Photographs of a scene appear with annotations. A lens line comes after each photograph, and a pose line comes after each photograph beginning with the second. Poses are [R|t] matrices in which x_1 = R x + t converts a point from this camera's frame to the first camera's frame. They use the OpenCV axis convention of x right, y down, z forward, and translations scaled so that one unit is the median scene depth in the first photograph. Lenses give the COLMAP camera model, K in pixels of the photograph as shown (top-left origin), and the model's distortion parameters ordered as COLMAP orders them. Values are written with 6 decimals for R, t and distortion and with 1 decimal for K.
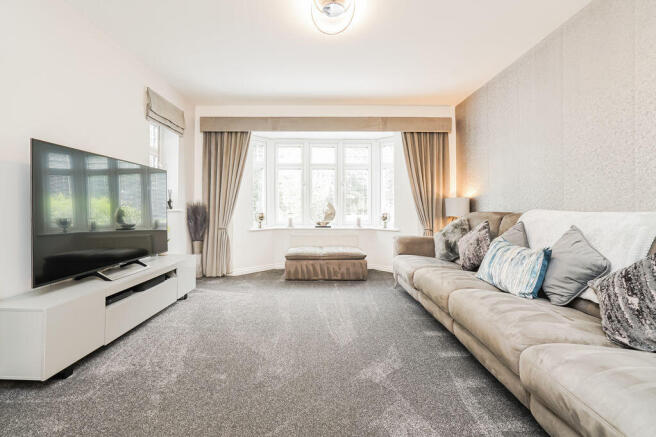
lens RADIAL K [[313.9, 0, 327.4], [0, 313.9, 203.4], [0, 0, 1]] dist [-0.015076, 0.009655]
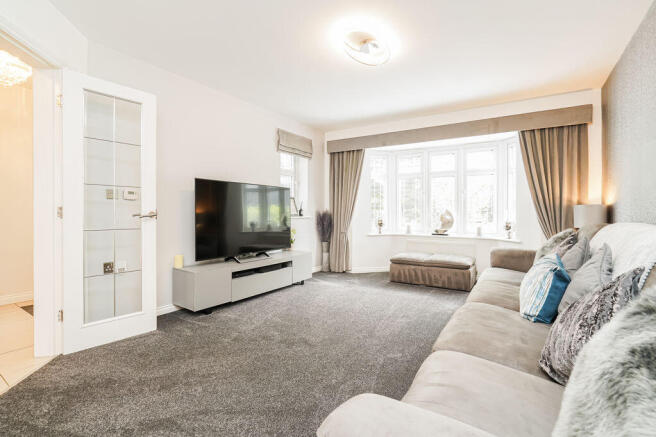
lens RADIAL K [[313.9, 0, 331.8], [0, 313.9, 215.8], [0, 0, 1]] dist [-0.015076, 0.009655]
pose [[0.840760, 0.008141, -0.541347, 0.281393], [0.004682, 0.999740, 0.022305, -0.011166], [0.541387, -0.021288, 0.840504, -0.032925]]
